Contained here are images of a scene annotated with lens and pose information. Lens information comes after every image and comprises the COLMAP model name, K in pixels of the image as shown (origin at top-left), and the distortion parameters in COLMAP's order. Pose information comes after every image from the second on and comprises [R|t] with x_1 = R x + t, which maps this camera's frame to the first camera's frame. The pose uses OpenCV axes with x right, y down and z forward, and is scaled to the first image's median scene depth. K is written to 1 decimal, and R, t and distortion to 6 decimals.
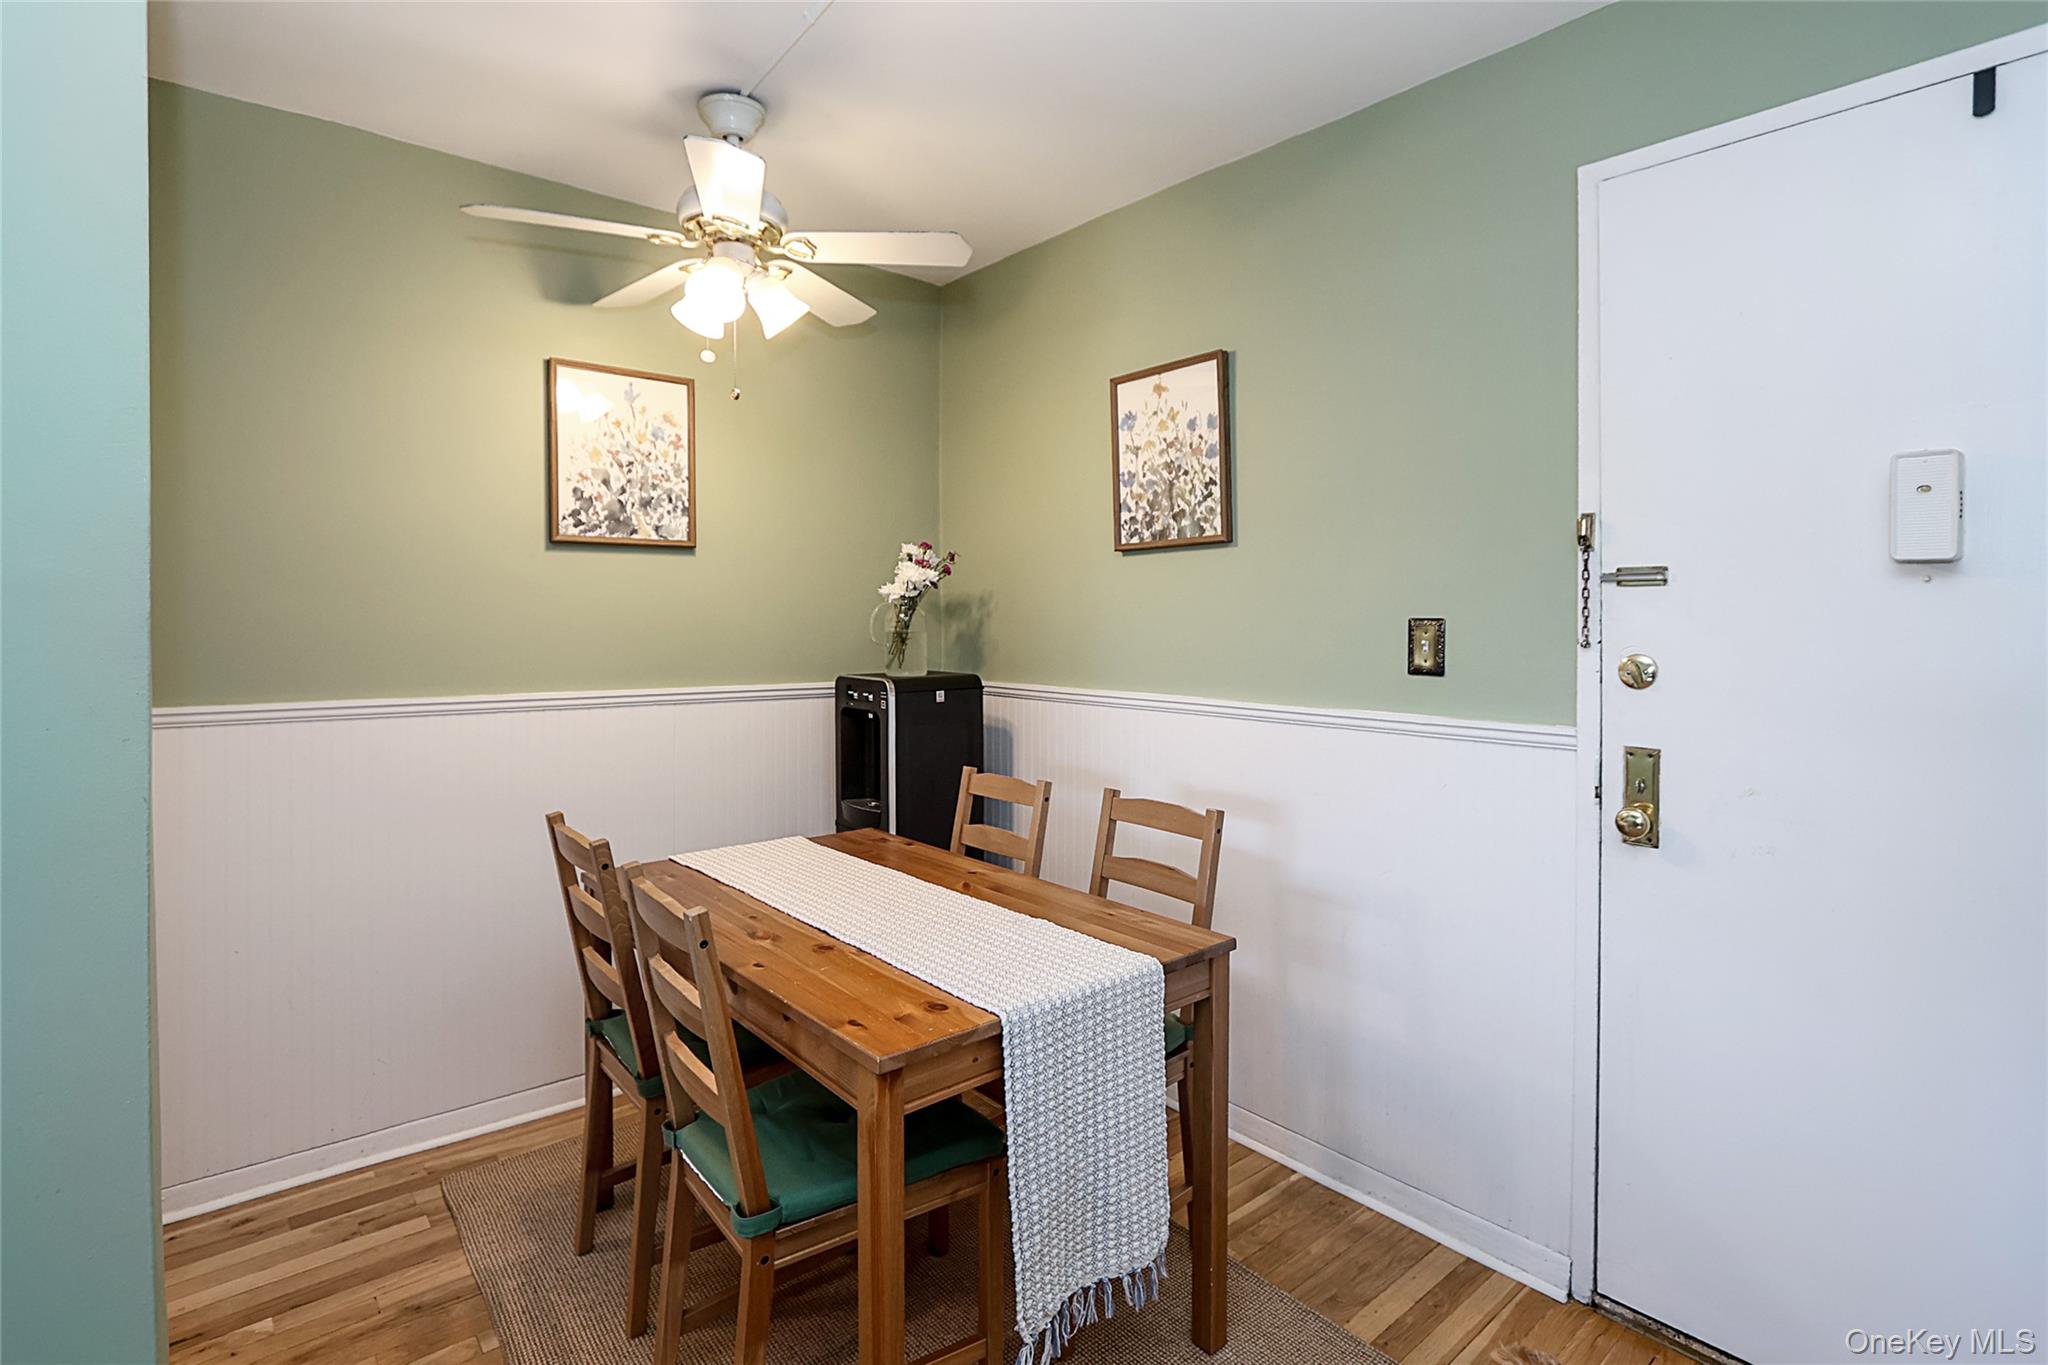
lens RADIAL K [[1039.2, 0, 981.5], [0, 1039.2, 635.8], [0, 0, 1]] dist [-0.001418, 0.000082]
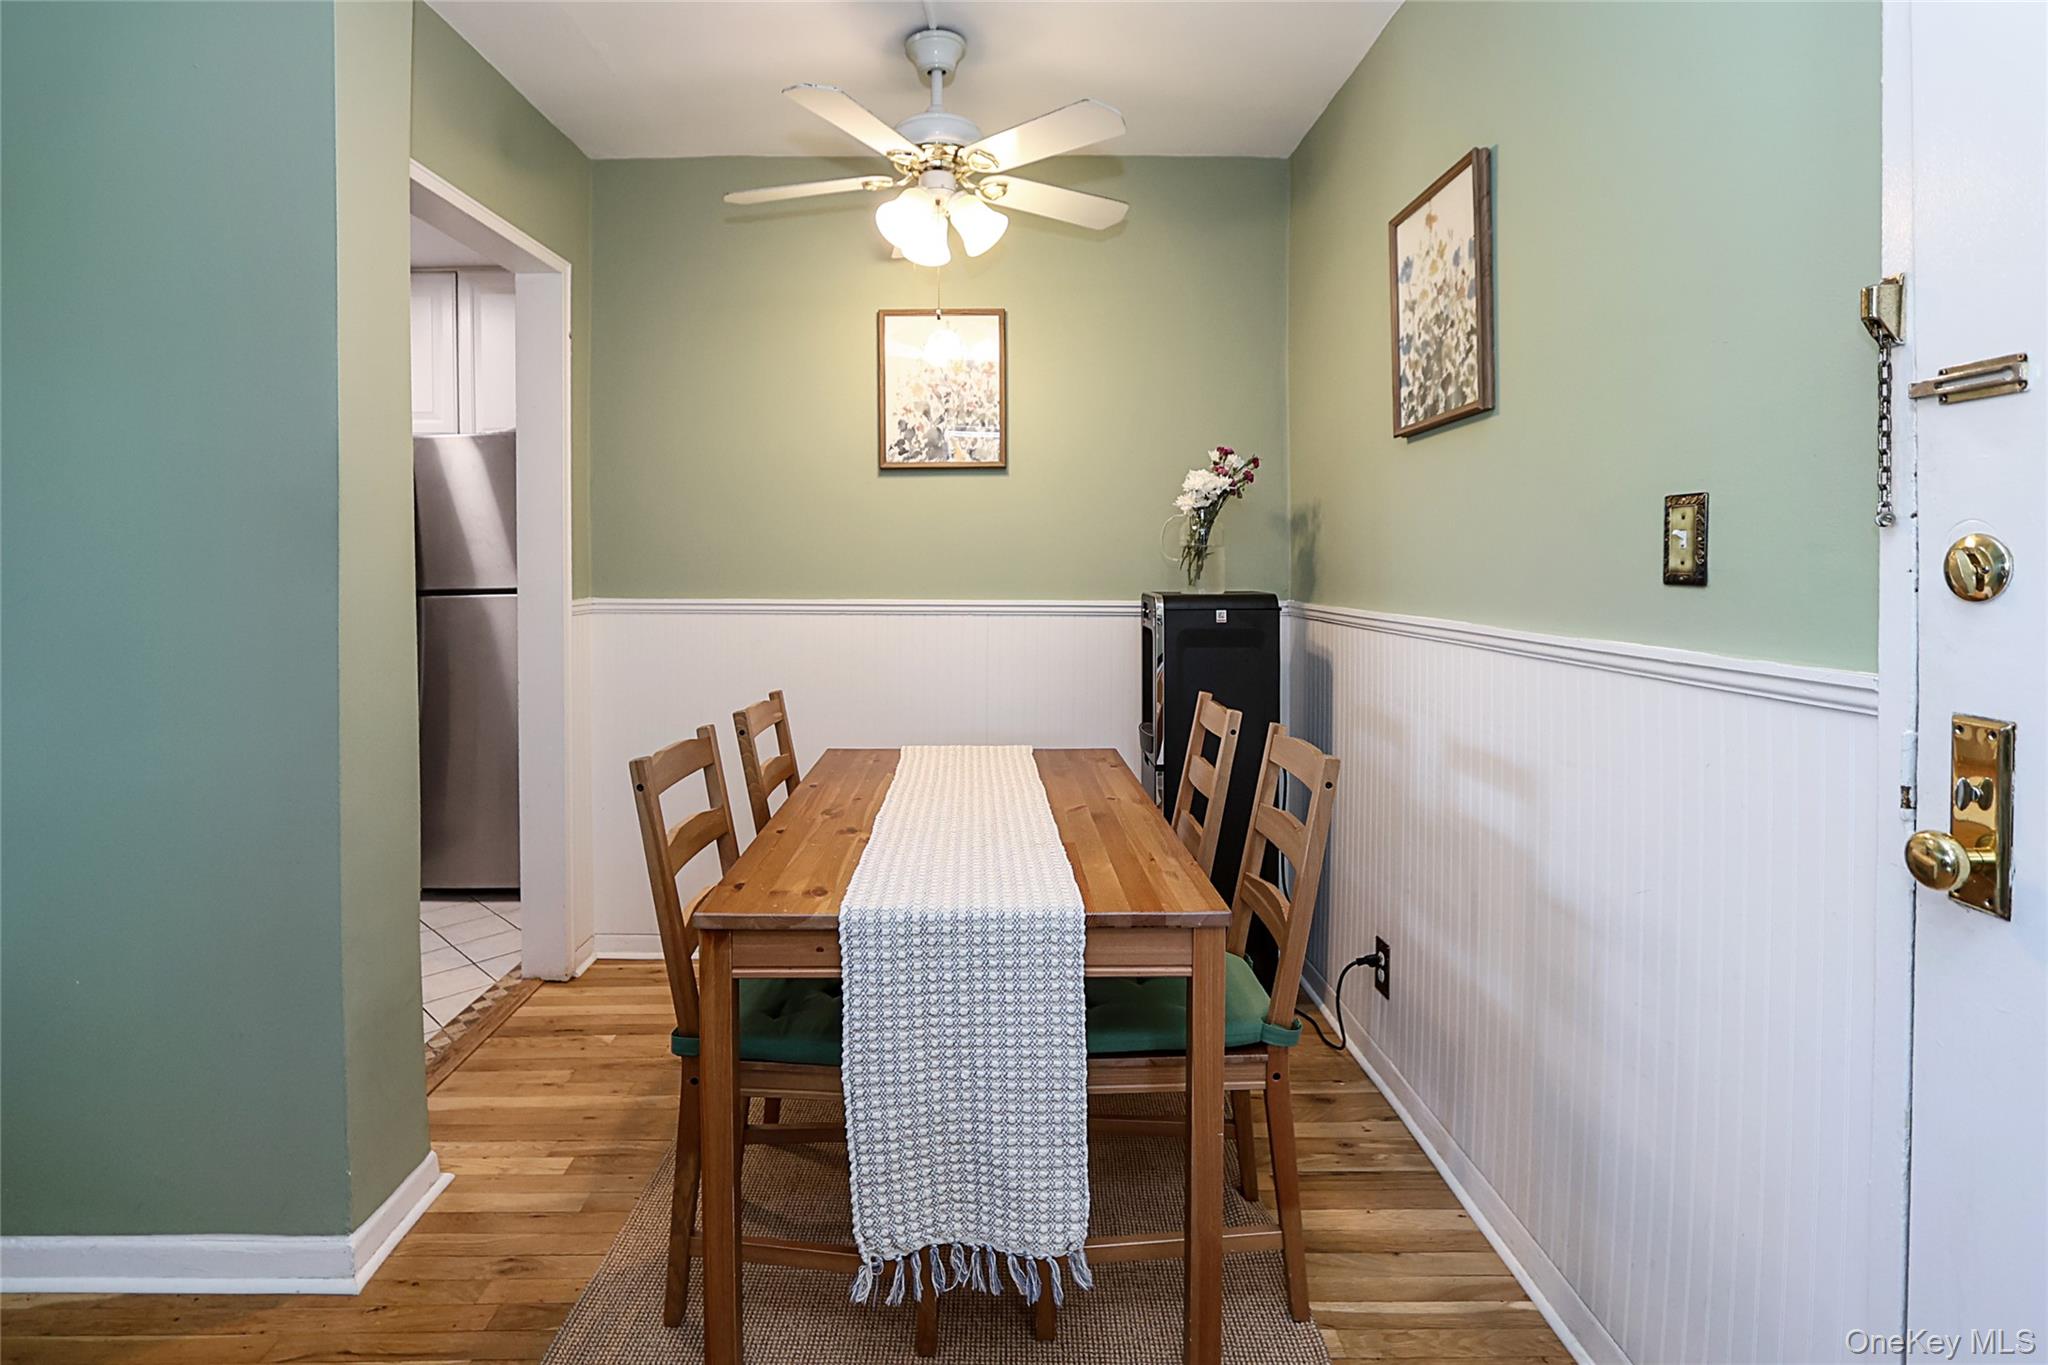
lens RADIAL K [[1009.3, 0, 924.9], [0, 1009.3, 585.8], [0, 0, 1]] dist [-0.005855, 0.001555]
pose [[0.749492, 0.015955, -0.661821, 0.389489], [-0.013262, 0.999871, 0.009086, 0.030681], [0.661881, 0.001967, 0.749607, 0.196887]]
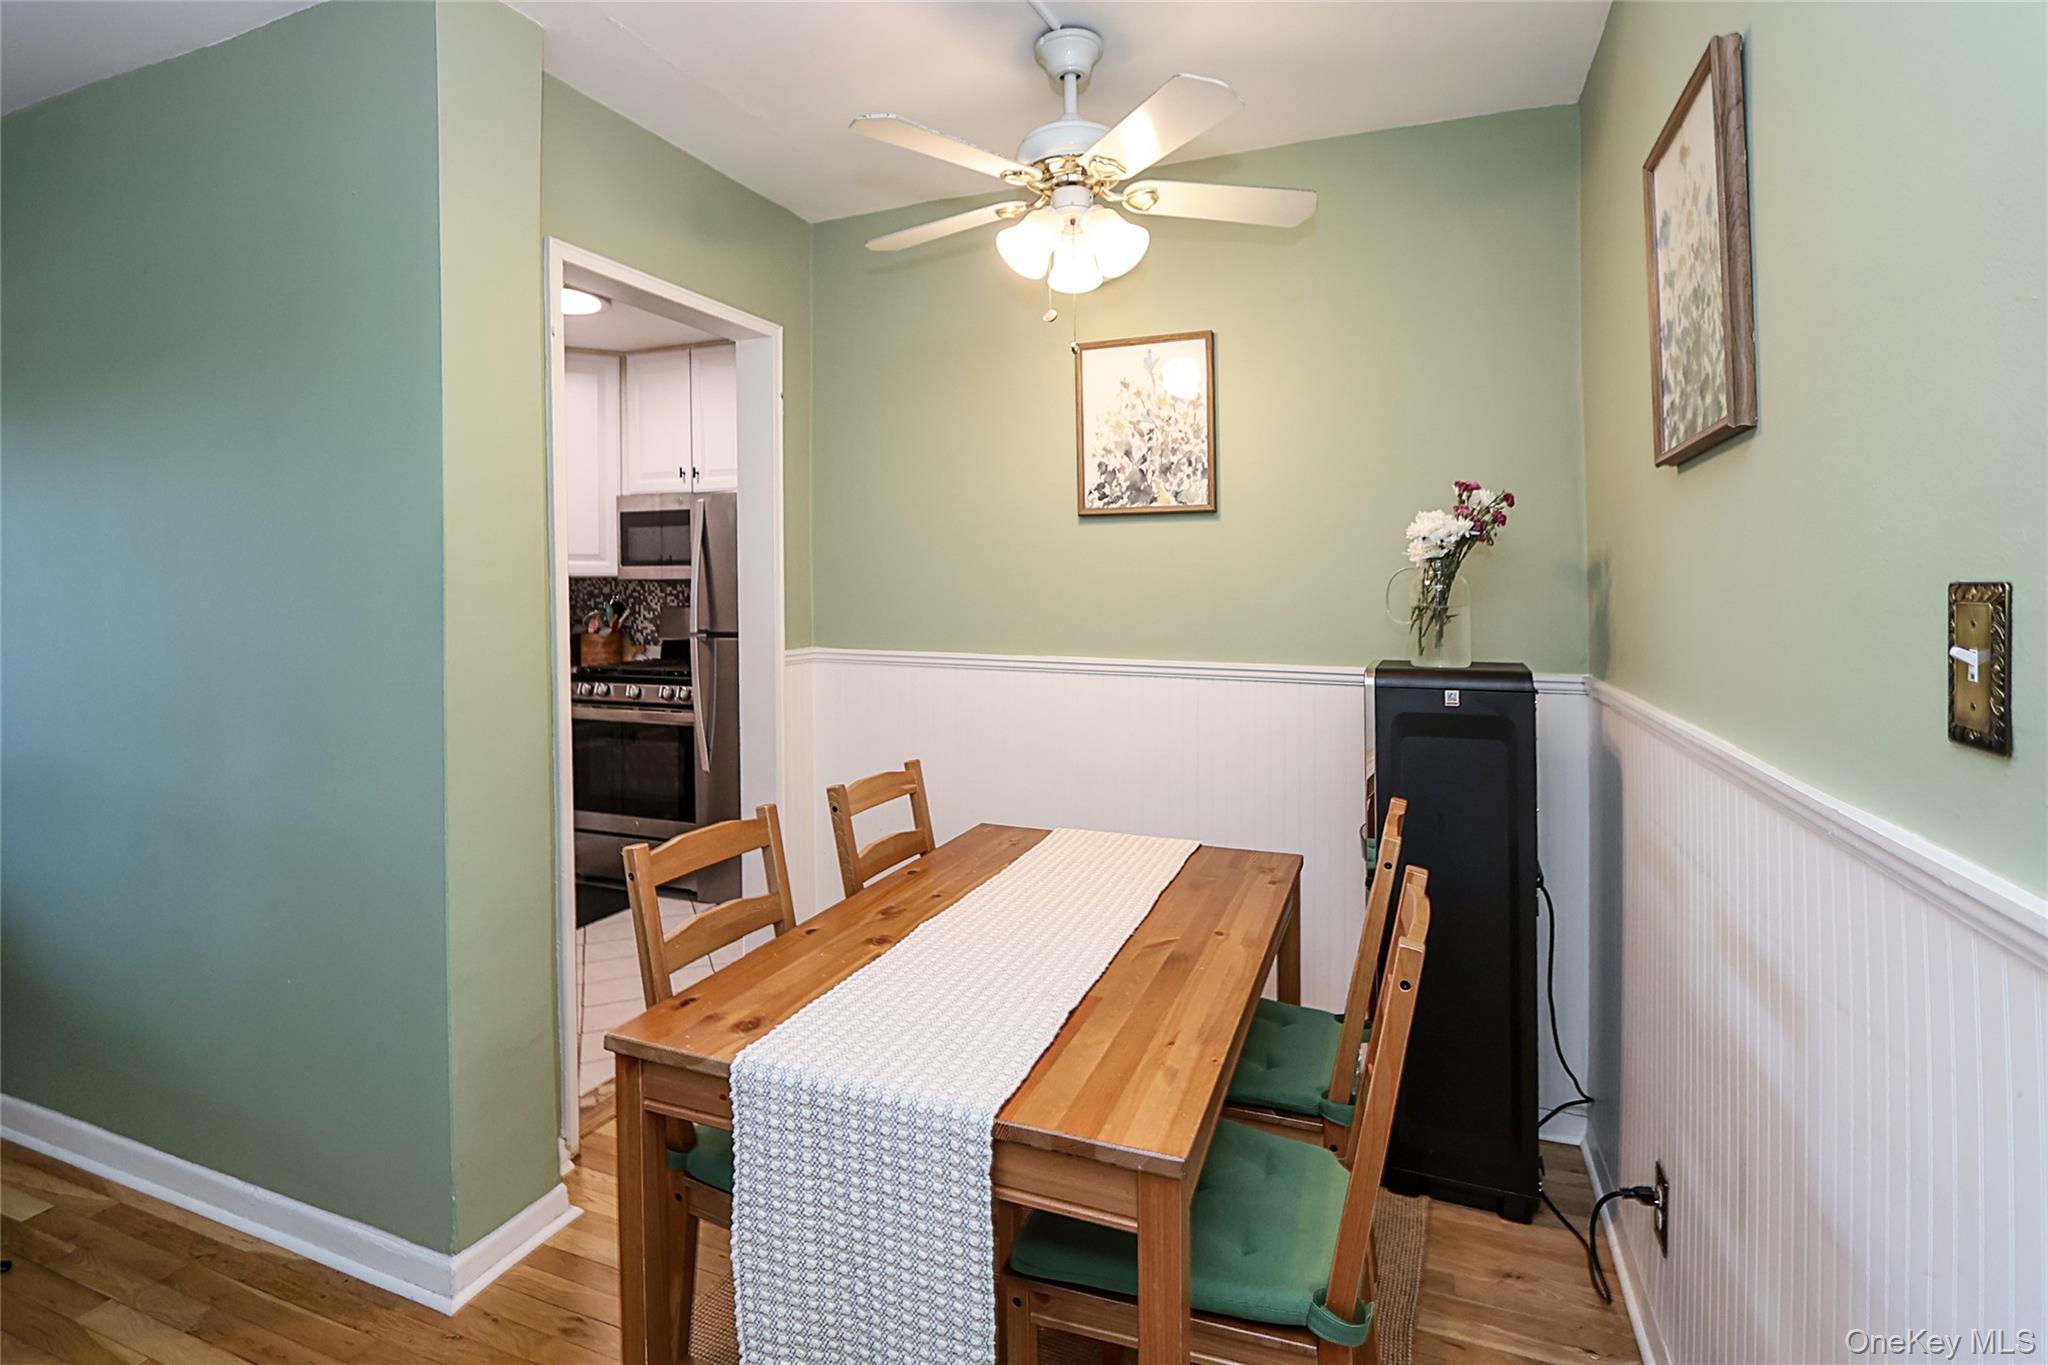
lens RADIAL K [[983.4, 0, 951.3], [0, 983.4, 594.5], [0, 0, 1]] dist [-0.008634, -0.000080]
pose [[0.454892, 0.005893, -0.890527, 0.448127], [-0.018433, 0.999826, -0.002800, -0.004389], [0.890356, 0.017689, 0.454922, 0.444292]]
